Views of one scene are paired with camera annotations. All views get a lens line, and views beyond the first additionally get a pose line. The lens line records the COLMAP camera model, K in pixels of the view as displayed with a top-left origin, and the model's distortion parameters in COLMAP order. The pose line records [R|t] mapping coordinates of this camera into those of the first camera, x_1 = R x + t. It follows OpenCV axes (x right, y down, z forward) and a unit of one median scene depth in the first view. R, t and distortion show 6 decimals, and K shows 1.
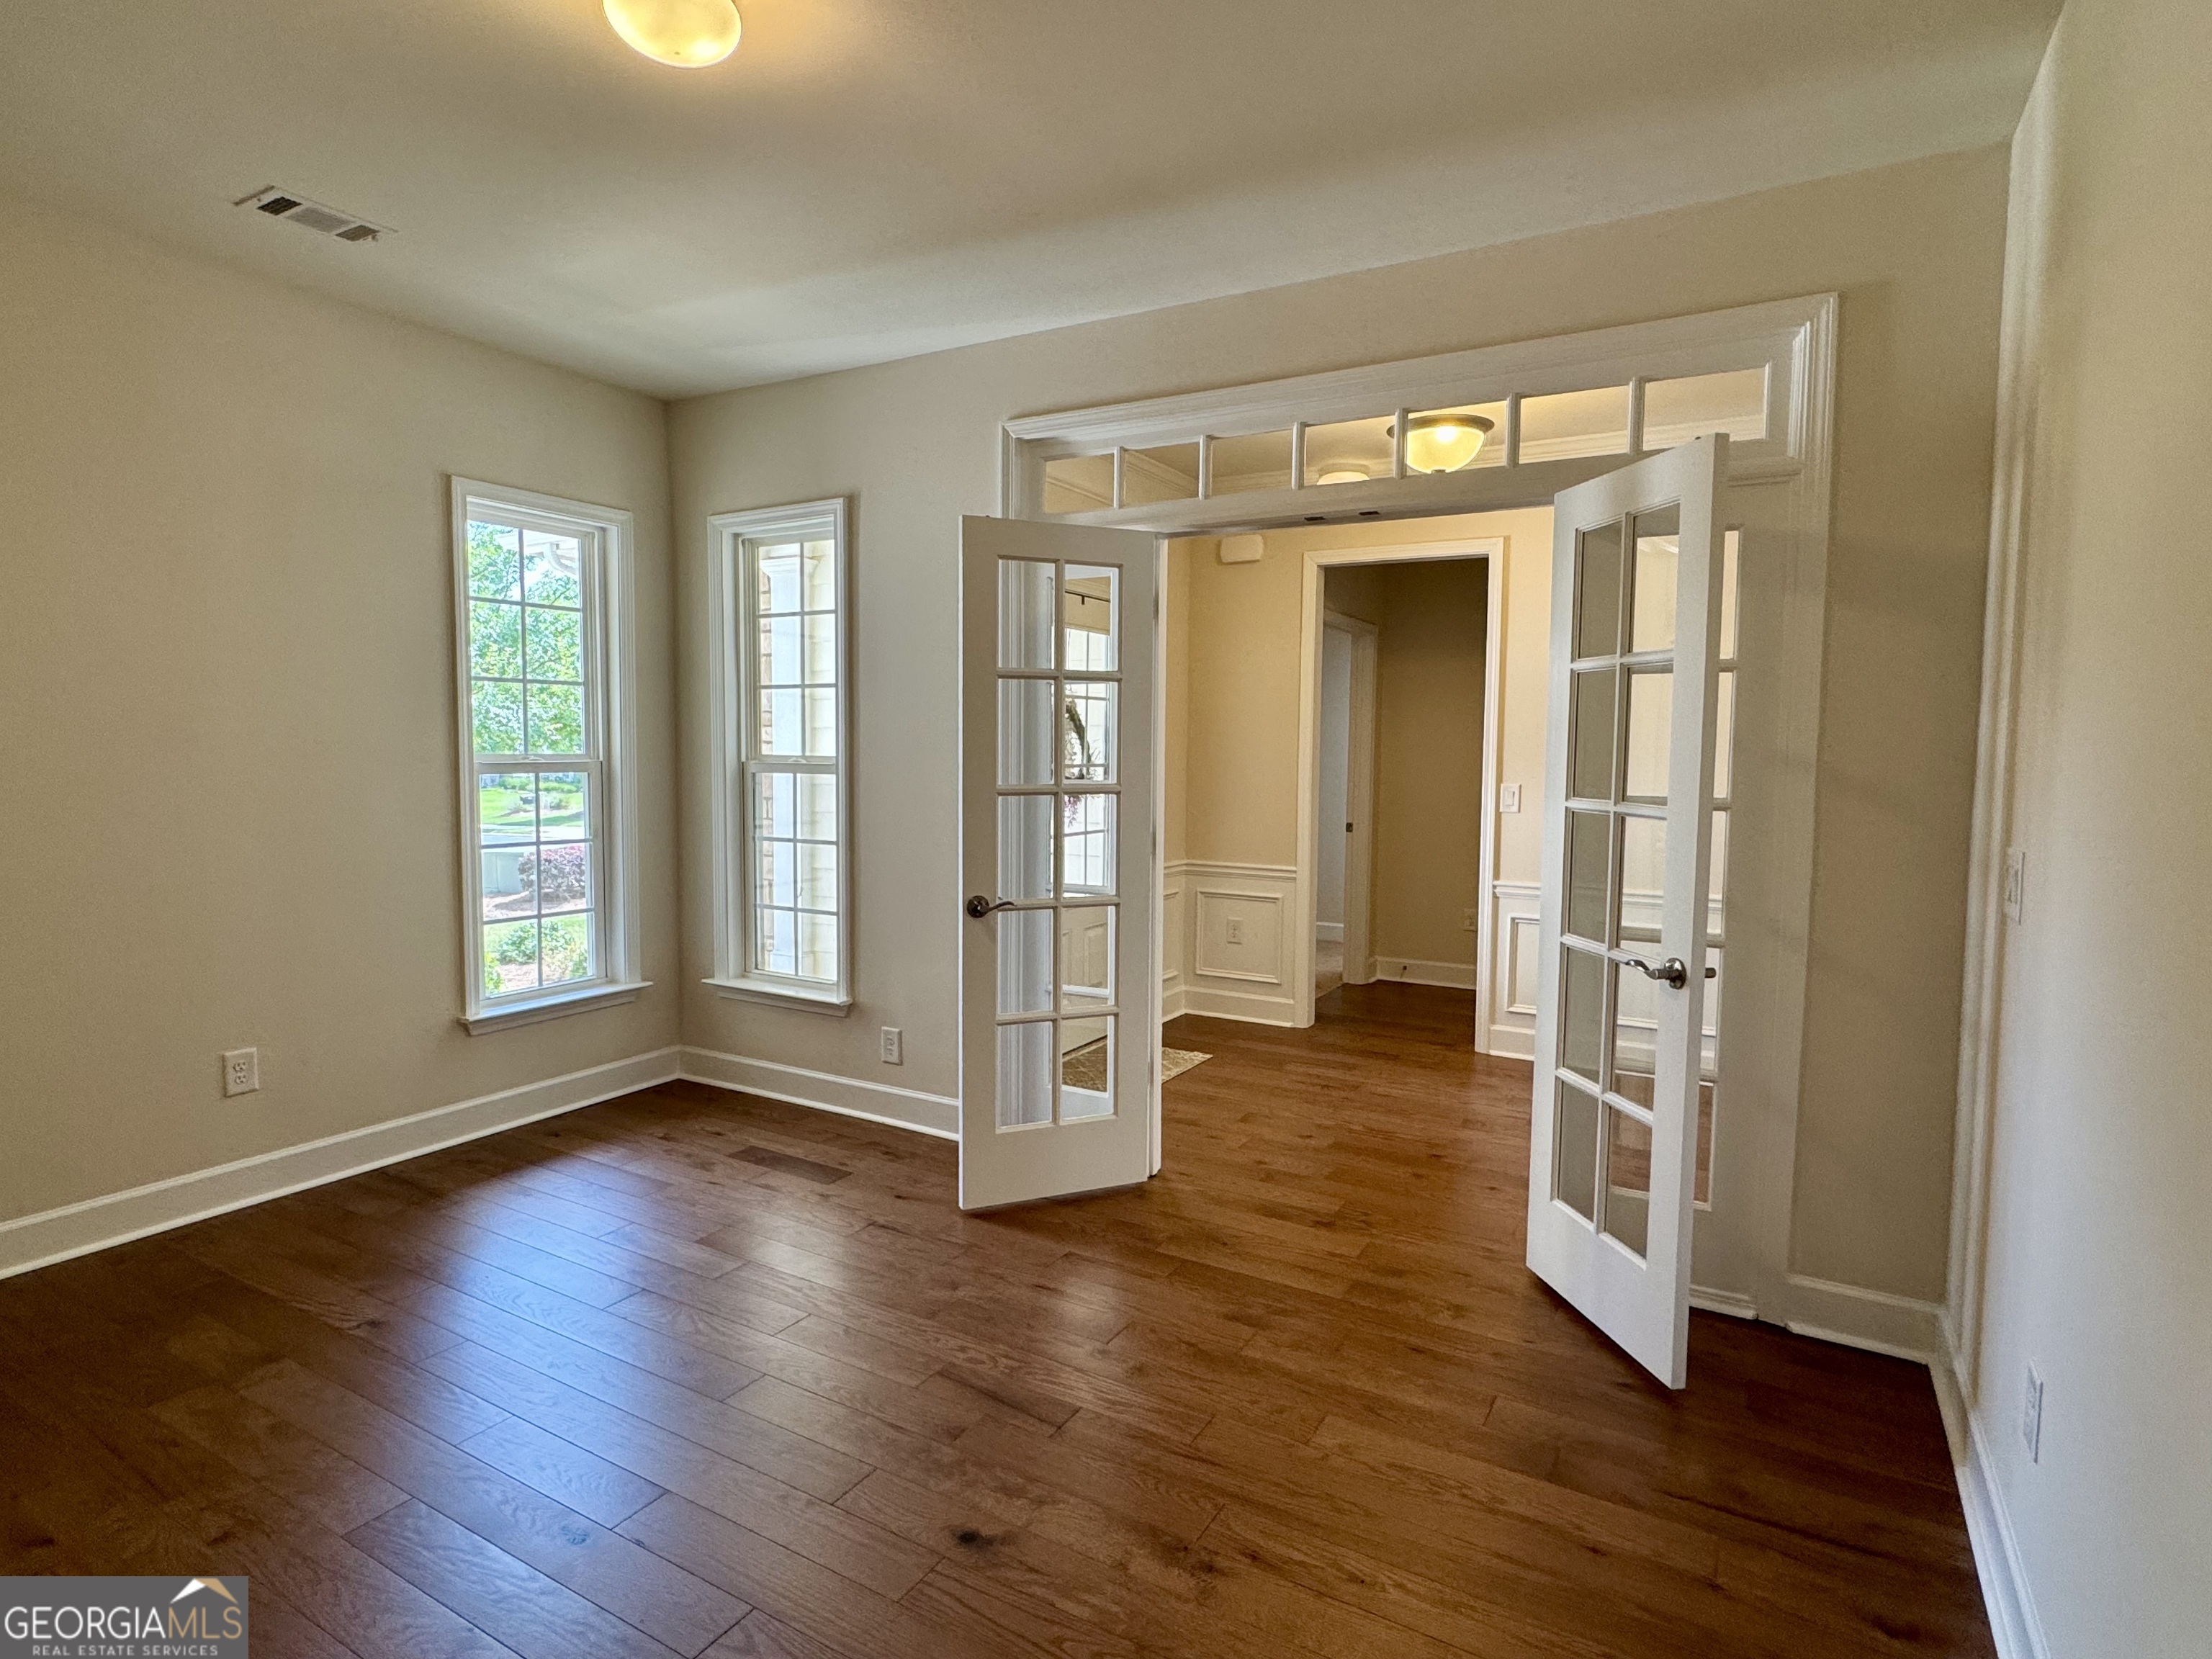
lens RADIAL K [[1164.6, 0, 1112.4], [0, 1164.6, 826.0], [0, 0, 1]] dist [-0.000458, 0.000047]
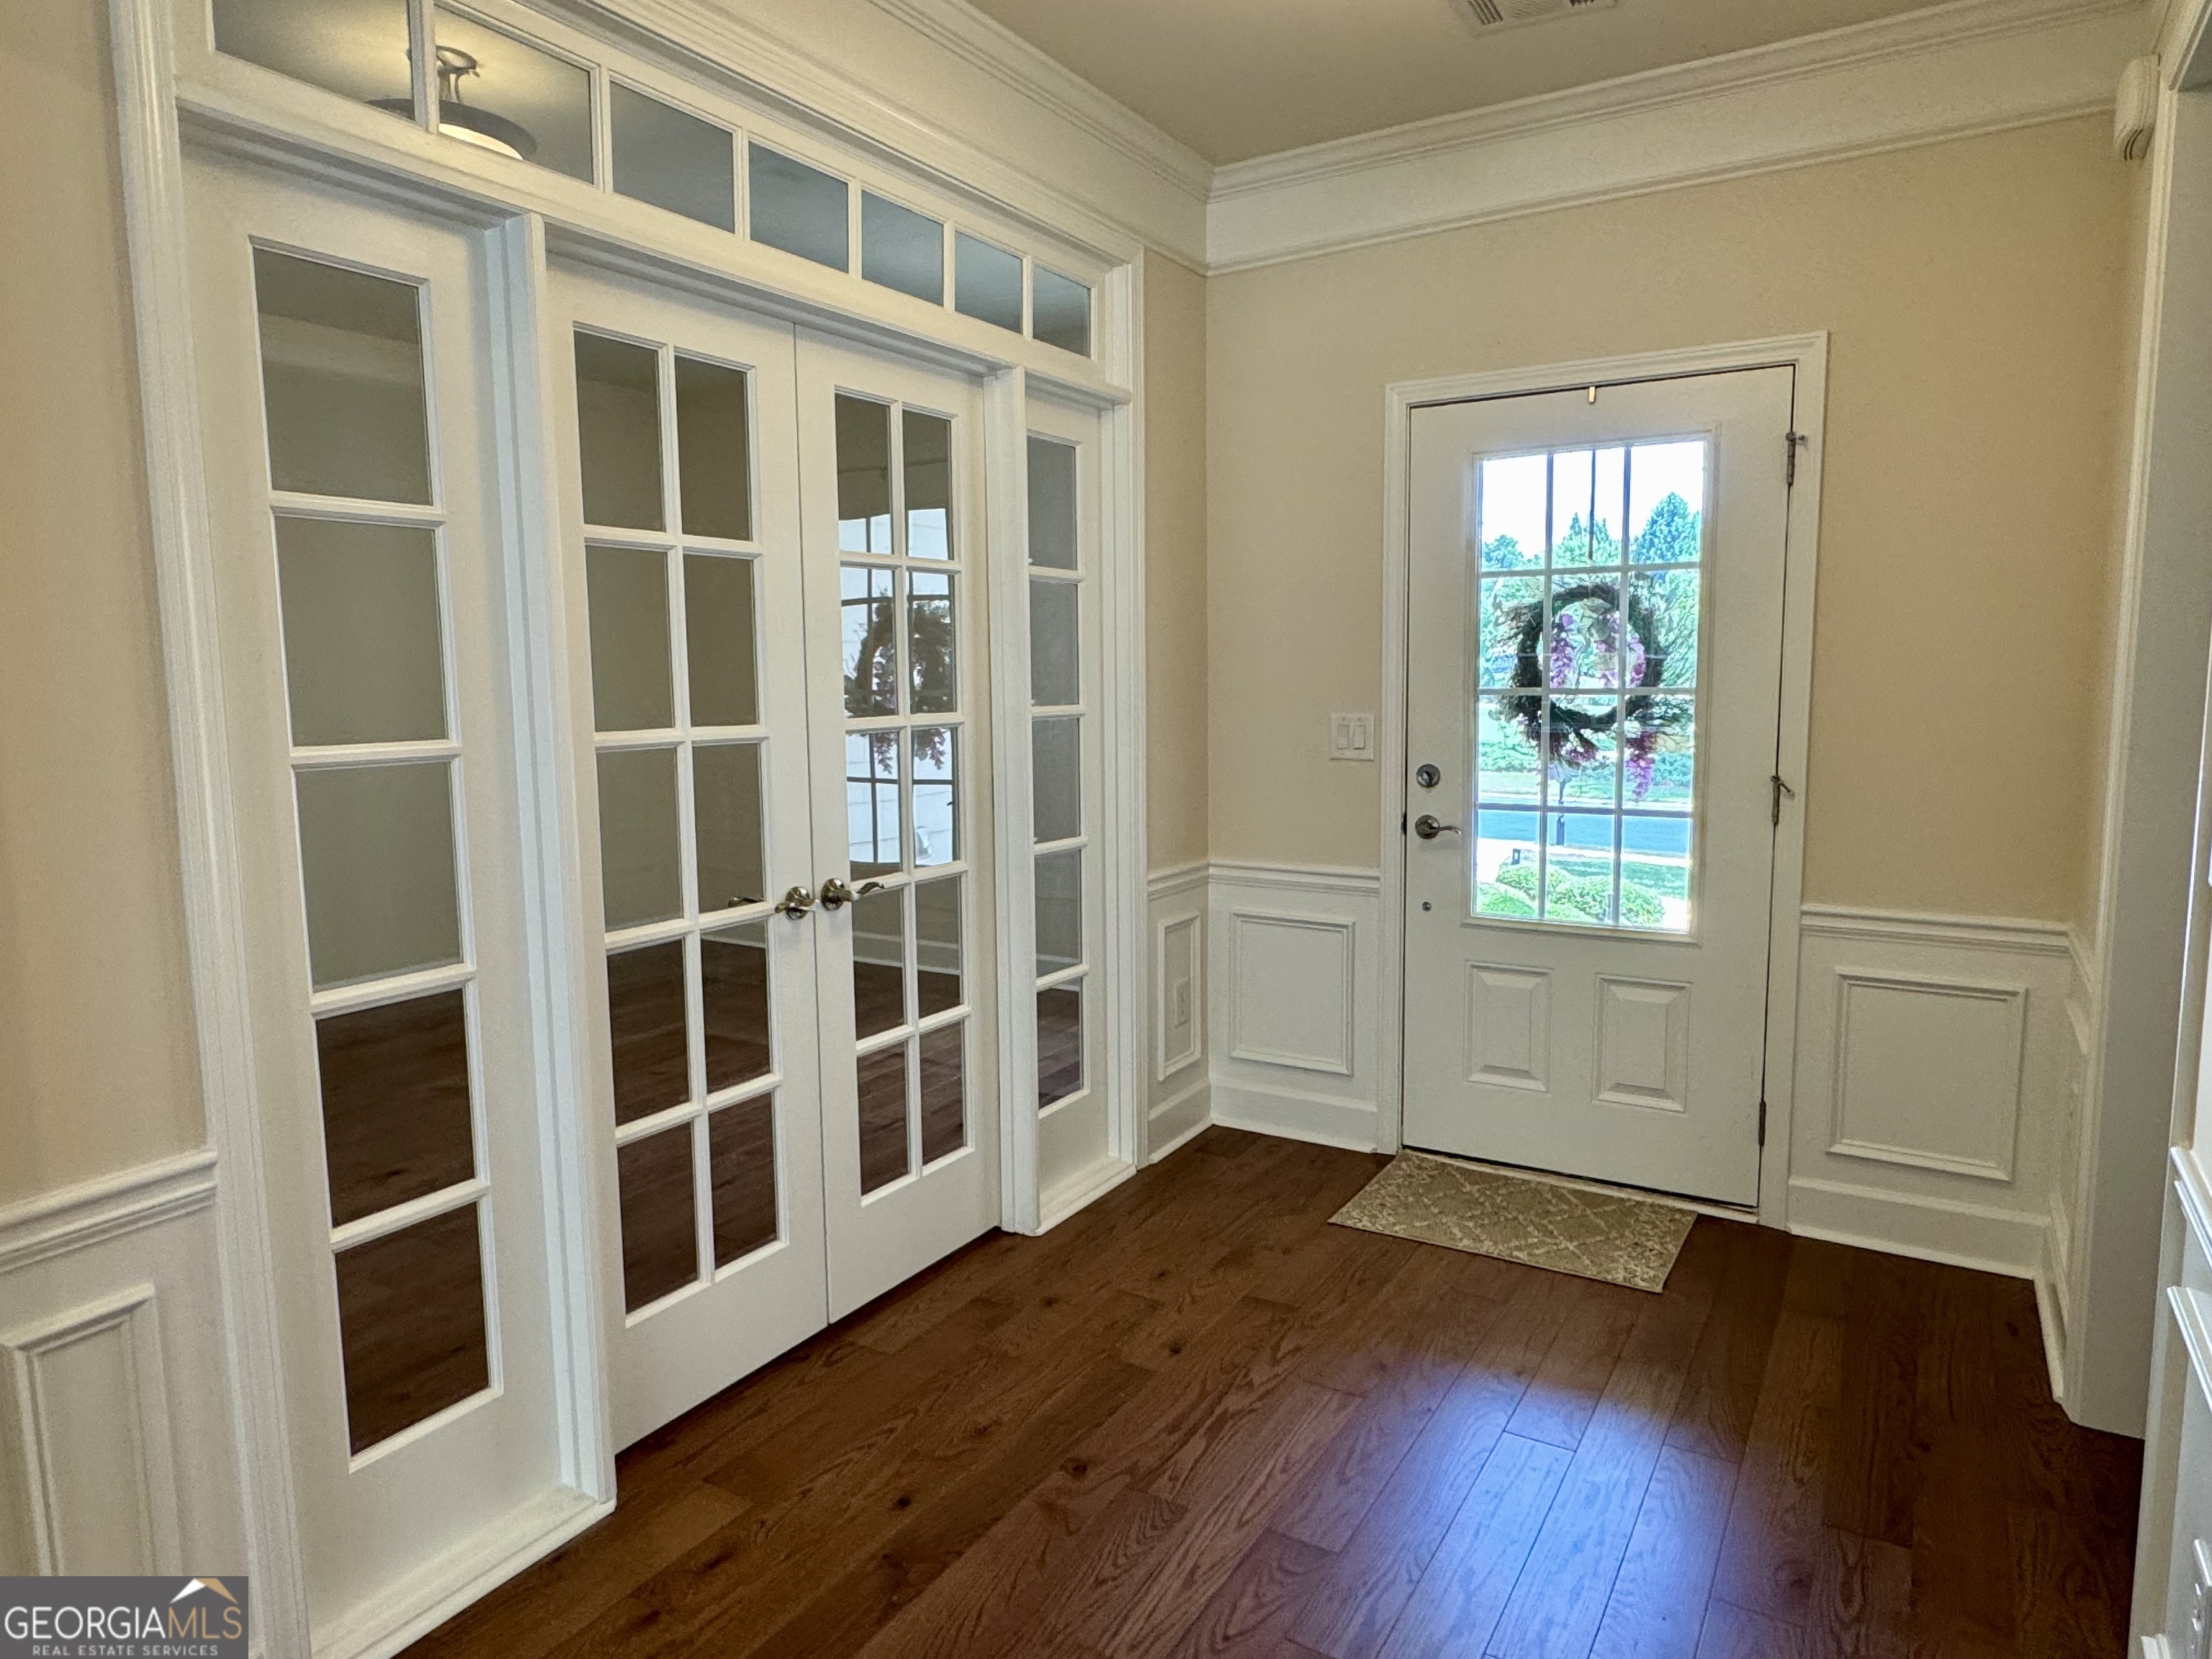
lens RADIAL K [[1351.2, 0, 1108.2], [0, 1351.2, 826.2], [0, 0, 1]] dist [-0.001990, -0.000302]
pose [[-0.020482, 0.082702, -0.996364, 0.772859], [-0.072215, 0.993847, 0.083977, -0.028614], [0.997179, 0.073672, -0.014383, 0.947507]]
